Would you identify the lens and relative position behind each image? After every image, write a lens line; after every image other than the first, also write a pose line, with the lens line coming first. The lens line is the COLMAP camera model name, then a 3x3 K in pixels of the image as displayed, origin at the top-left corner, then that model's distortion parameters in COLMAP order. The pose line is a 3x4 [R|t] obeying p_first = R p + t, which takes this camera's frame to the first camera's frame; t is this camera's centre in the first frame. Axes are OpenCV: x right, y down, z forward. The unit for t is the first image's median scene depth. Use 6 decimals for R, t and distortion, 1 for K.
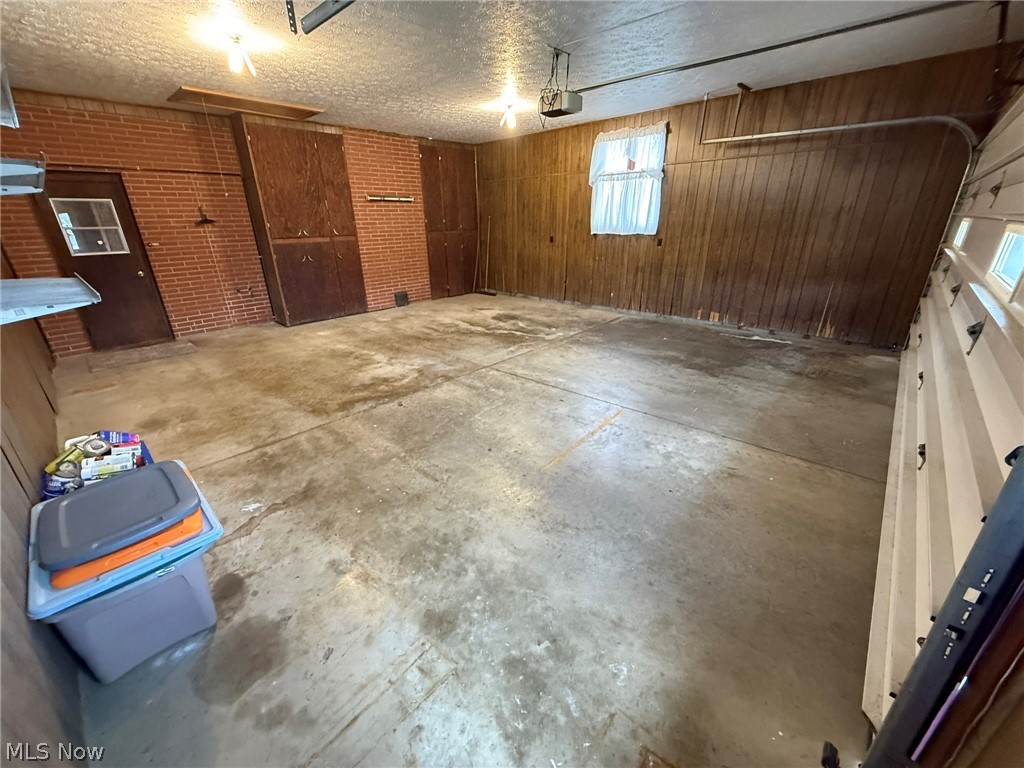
lens RADIAL K [[406.7, 0, 511.8], [0, 406.7, 383.3], [0, 0, 1]] dist [-0.001333, -0.000050]
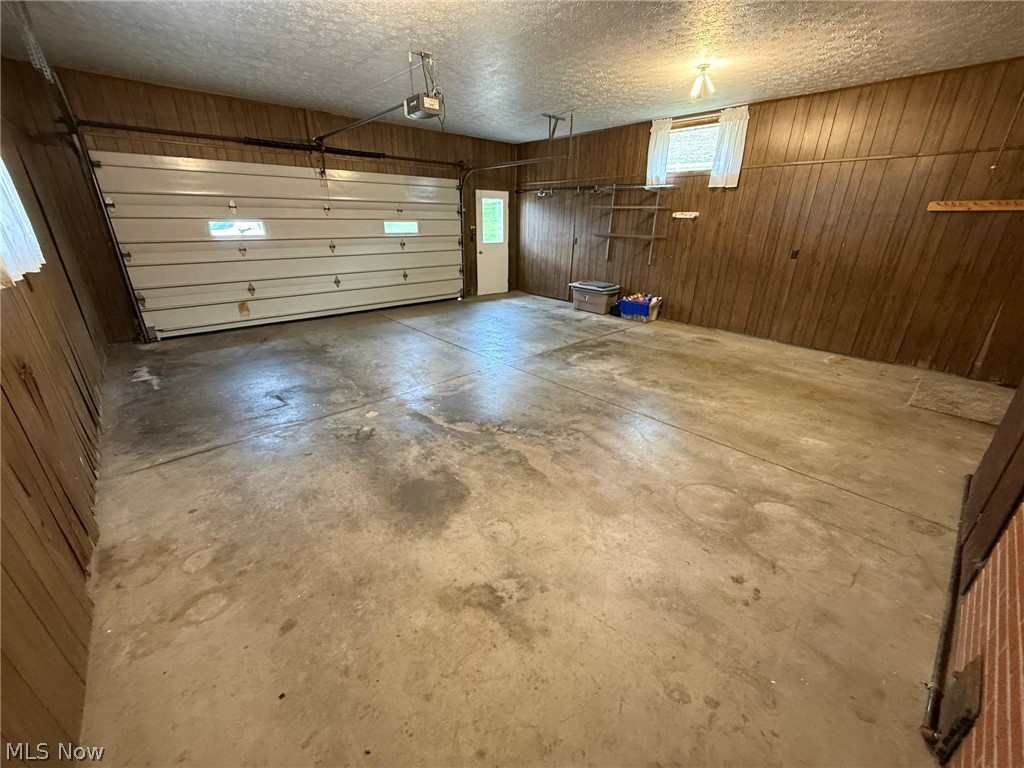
lens RADIAL K [[406.7, 0, 512.2], [0, 406.7, 386.9], [0, 0, 1]] dist [-0.001333, -0.000050]
pose [[-0.995583, -0.031089, 0.088587, -0.179720], [0.040027, 0.712966, 0.700055, -0.737301], [-0.084924, 0.700509, -0.708573, 1.826075]]
